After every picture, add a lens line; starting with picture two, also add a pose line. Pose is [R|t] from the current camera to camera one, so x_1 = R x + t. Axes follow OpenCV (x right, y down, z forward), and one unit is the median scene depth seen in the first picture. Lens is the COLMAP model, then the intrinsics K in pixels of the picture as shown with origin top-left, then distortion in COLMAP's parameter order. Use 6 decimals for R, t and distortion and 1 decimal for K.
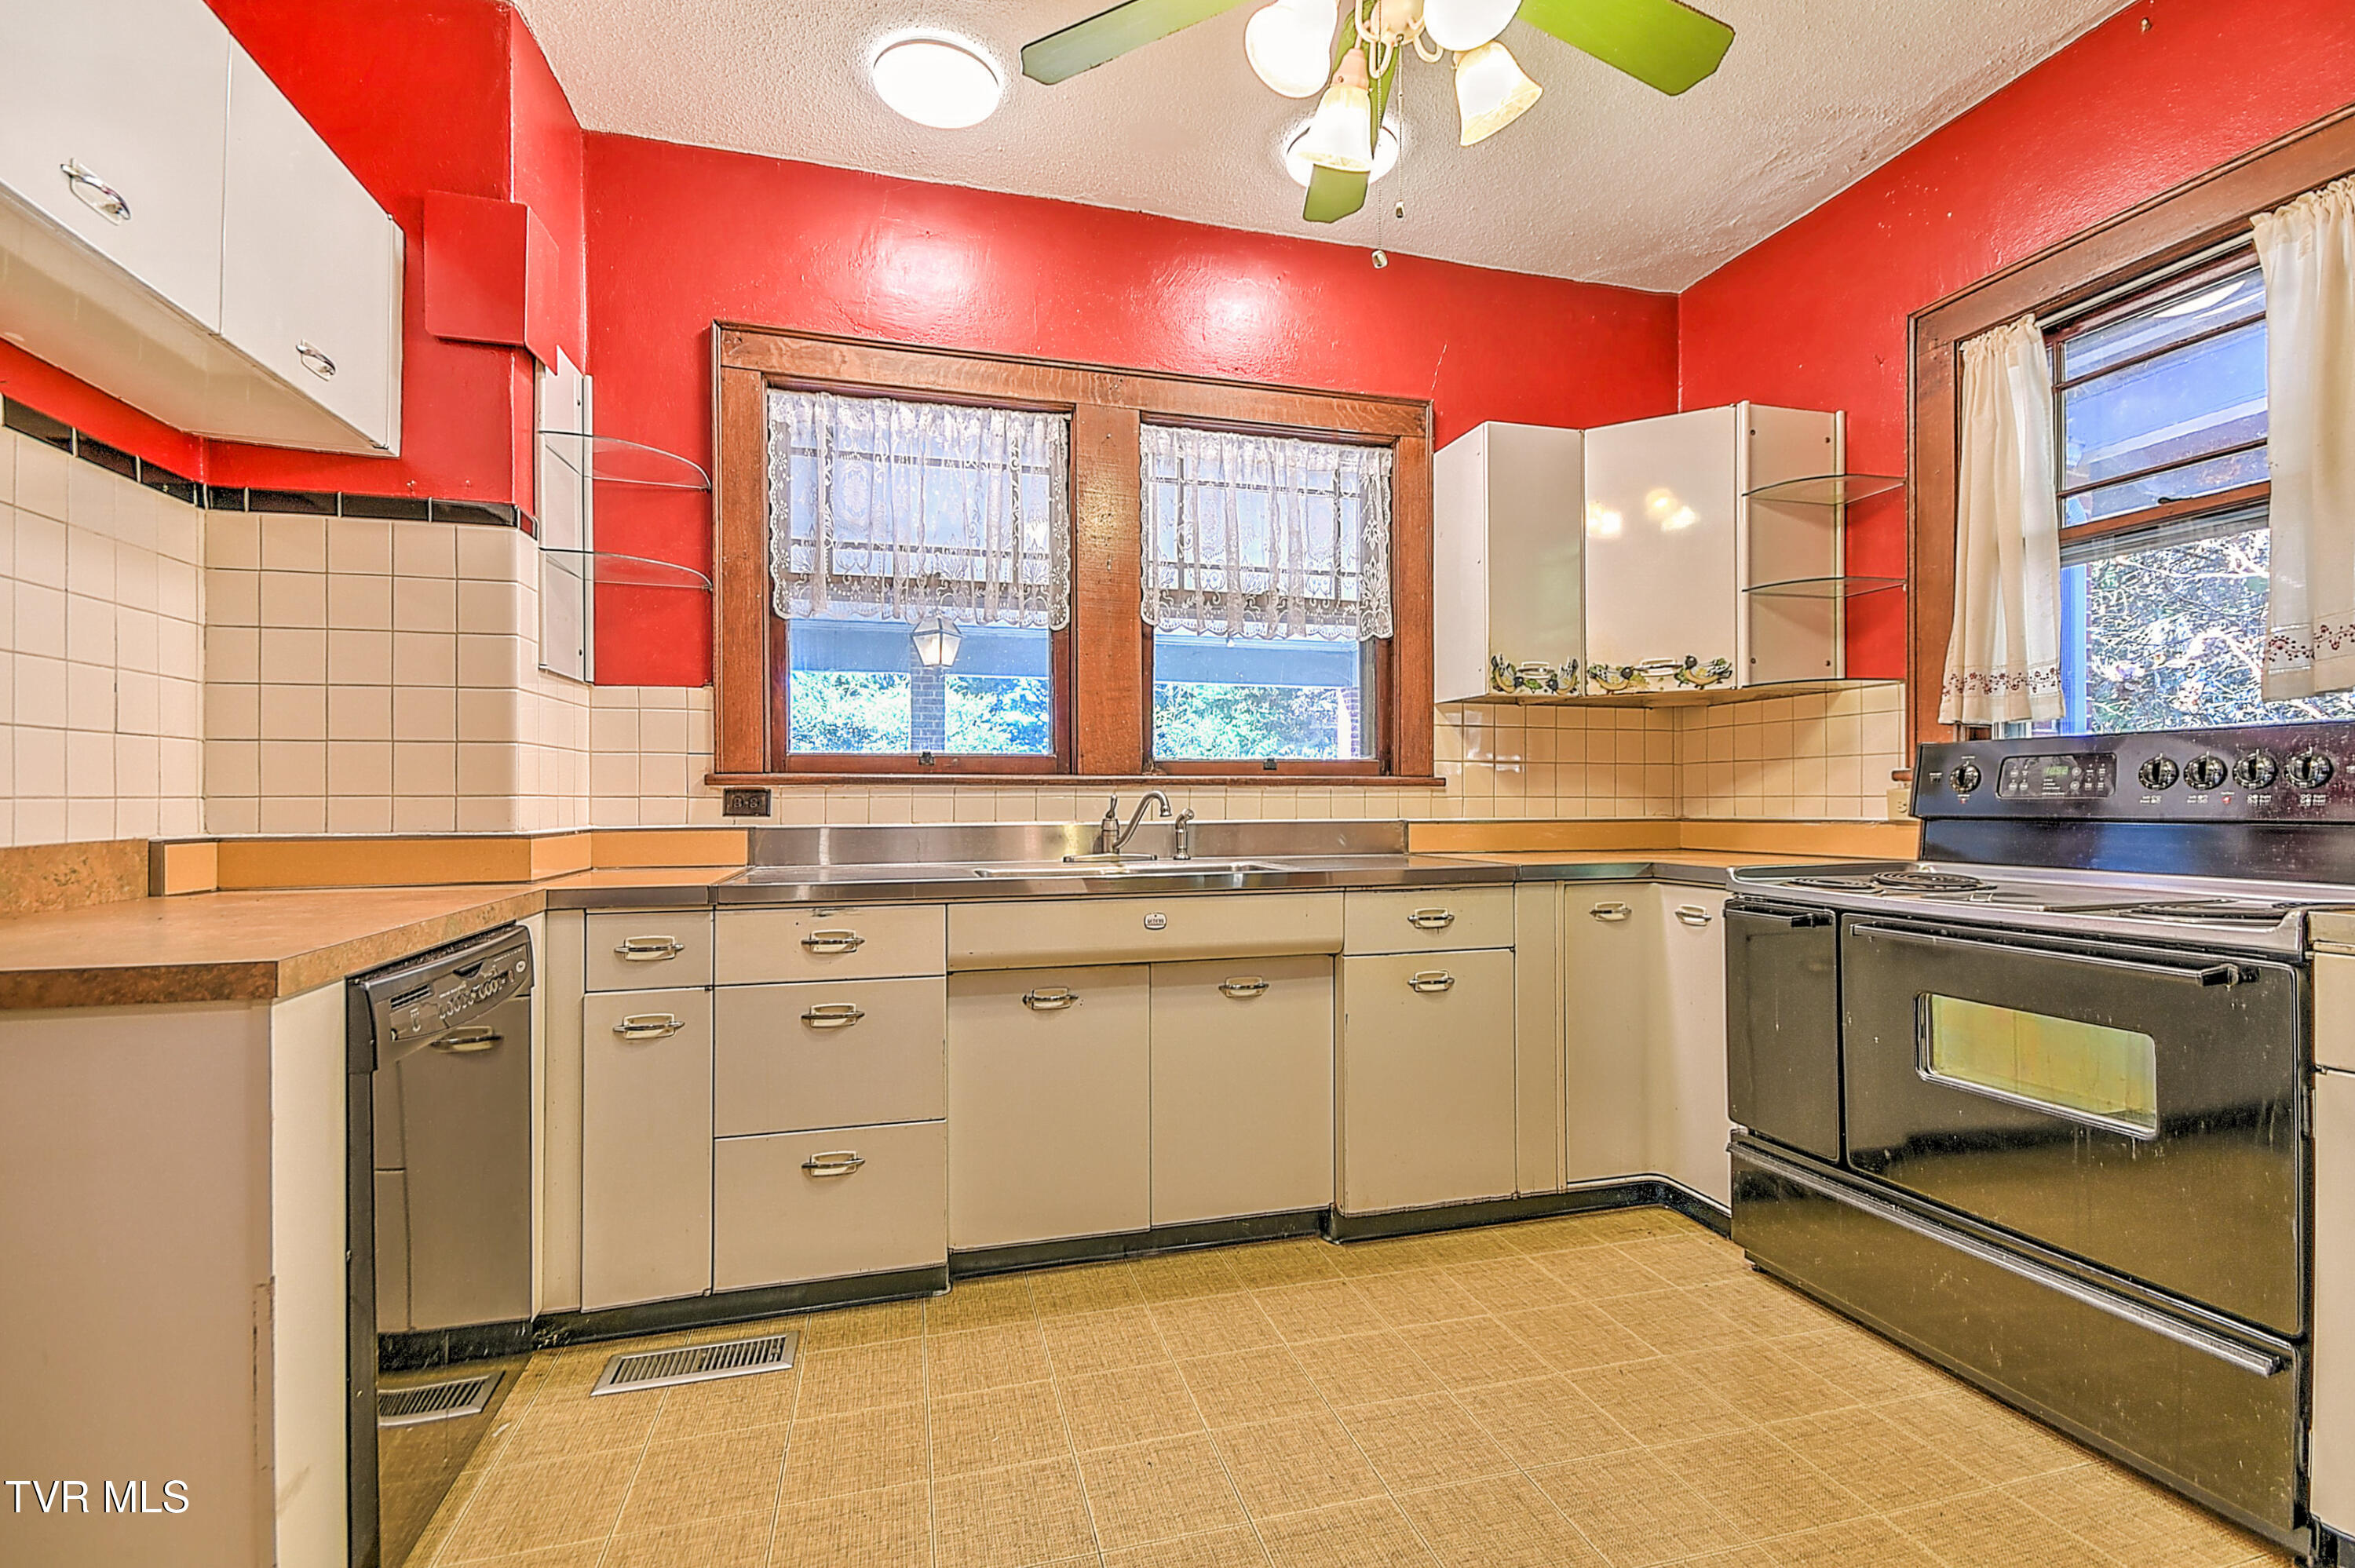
lens RADIAL K [[1057.5, 0, 1181.0], [0, 1057.5, 796.1], [0, 0, 1]] dist [0.013823, -0.006019]
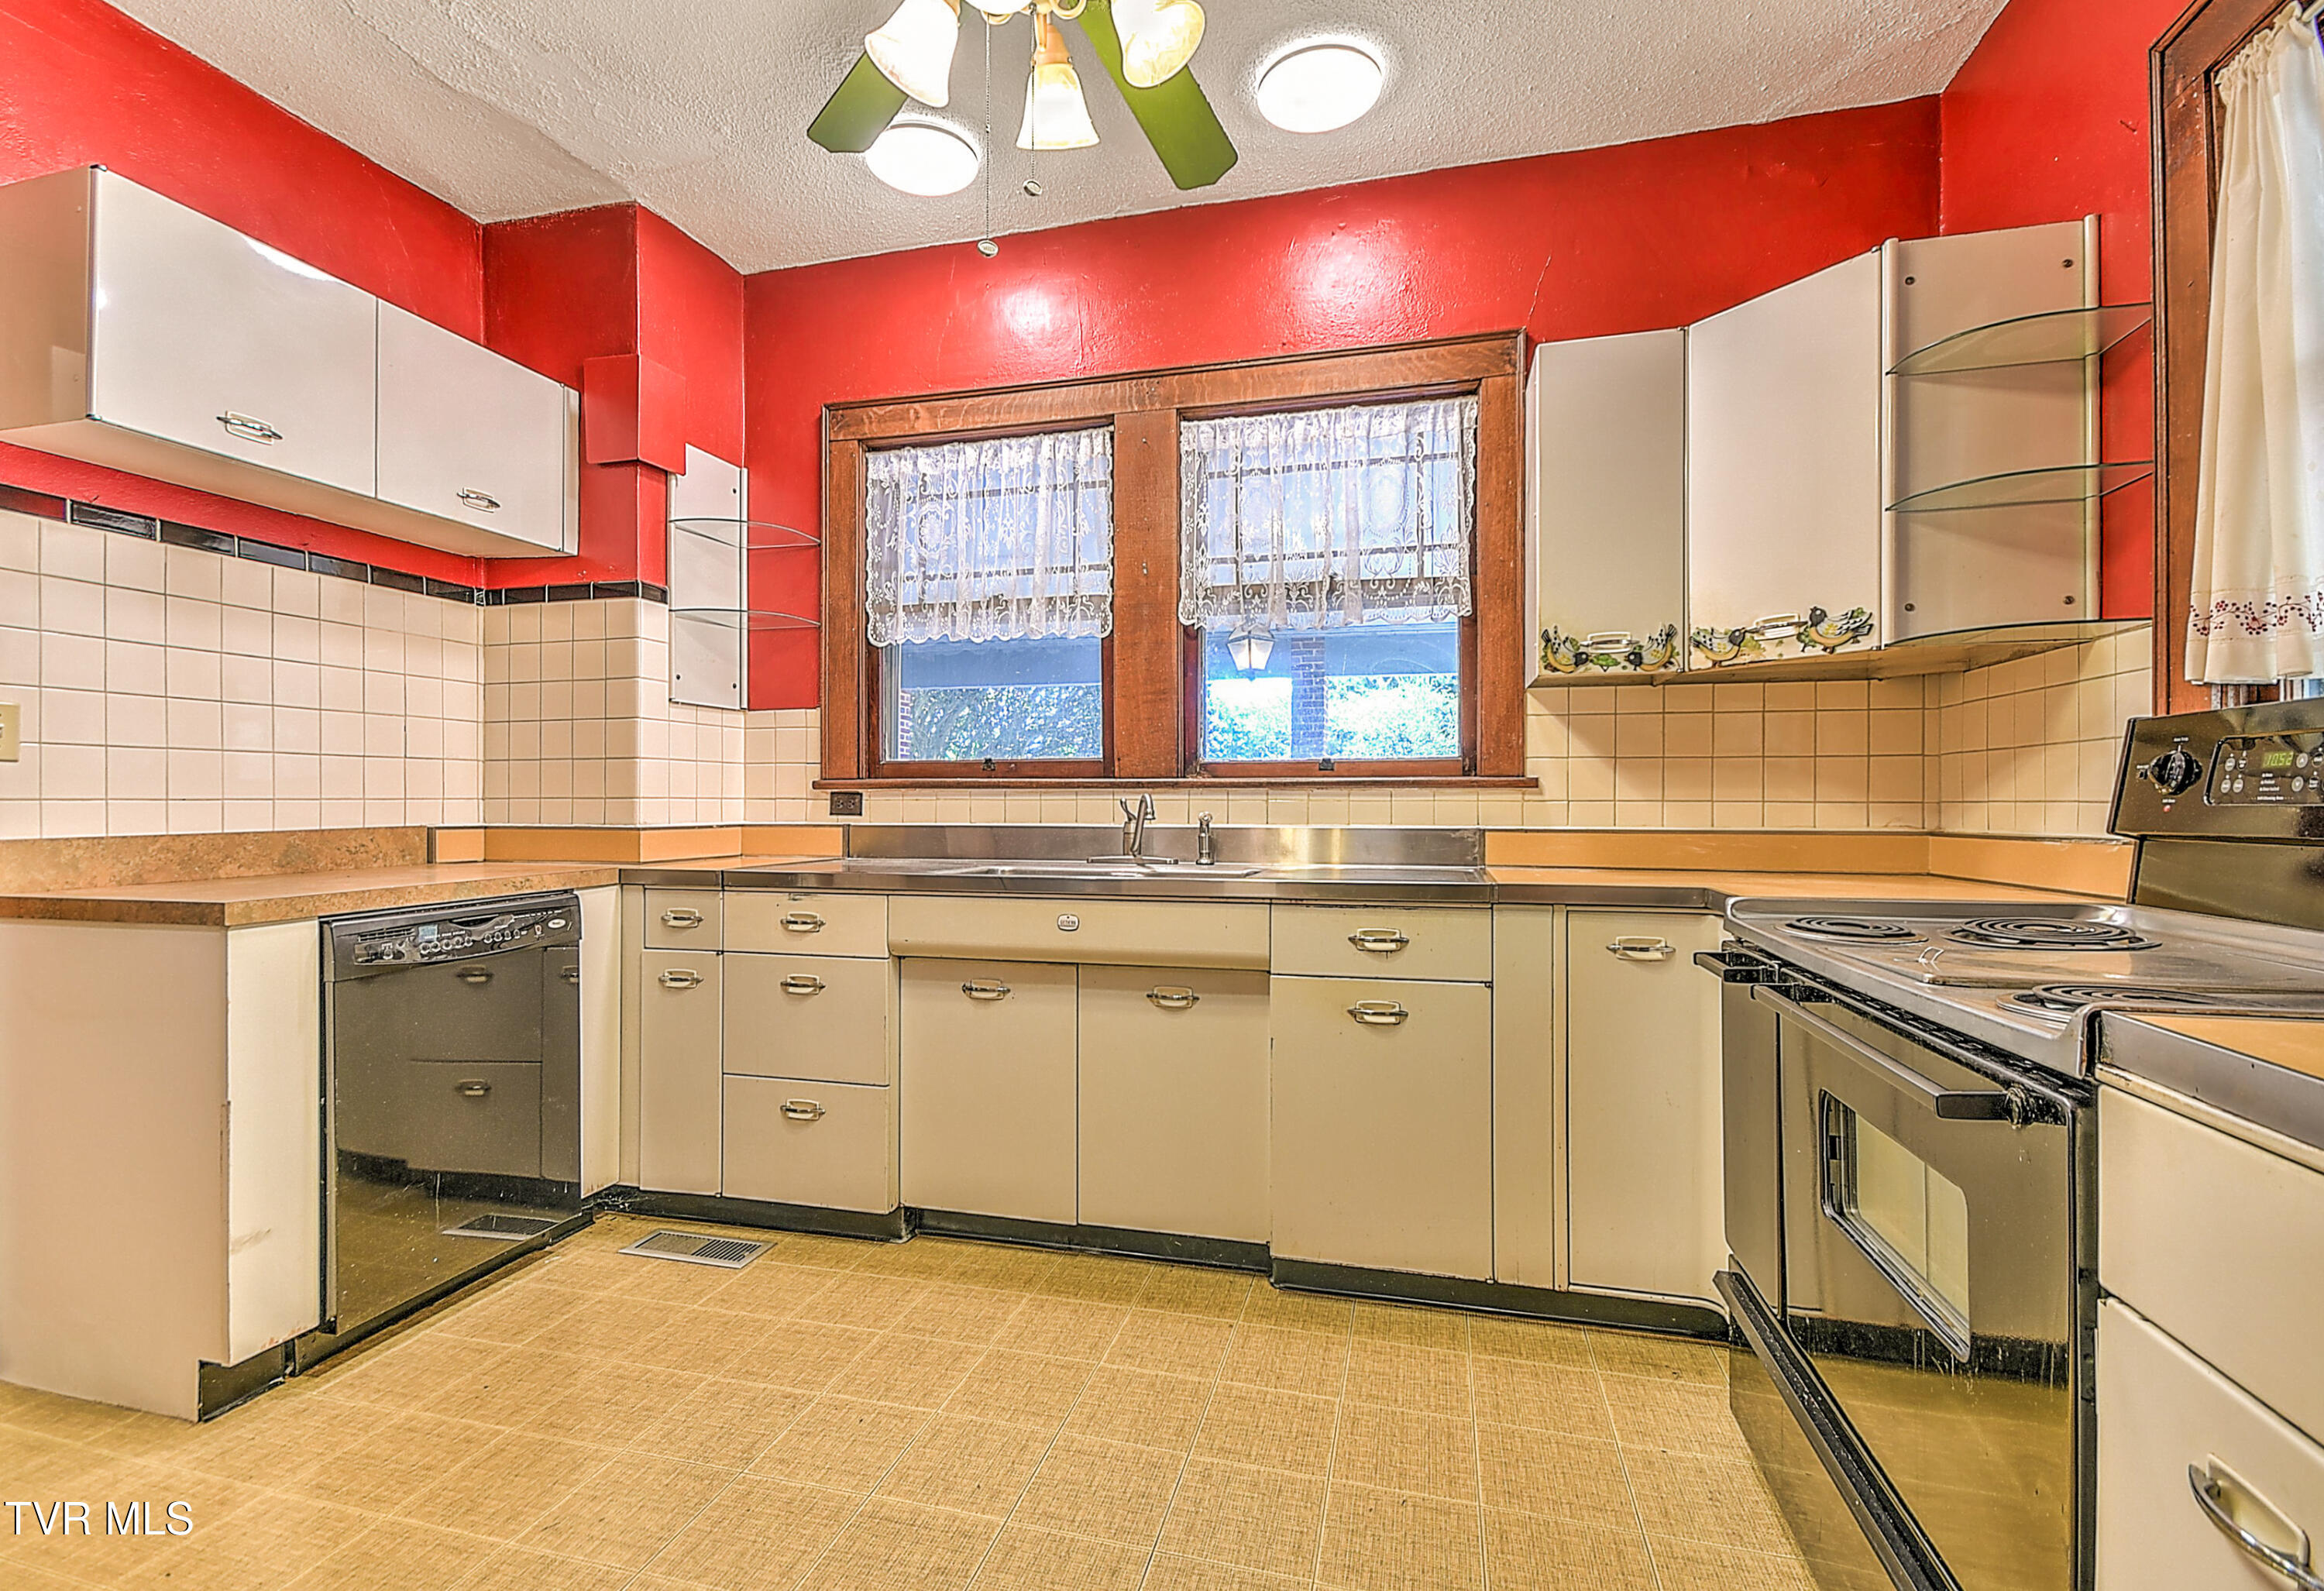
lens RADIAL K [[1067.6, 0, 1142.4], [0, 1067.6, 800.0], [0, 0, 1]] dist [0.008659, -0.003274]
pose [[0.858520, 0.002418, -0.512774, 0.491928], [-0.001099, 0.999995, 0.002877, -0.002037], [0.512779, -0.001906, 0.858519, 0.138575]]
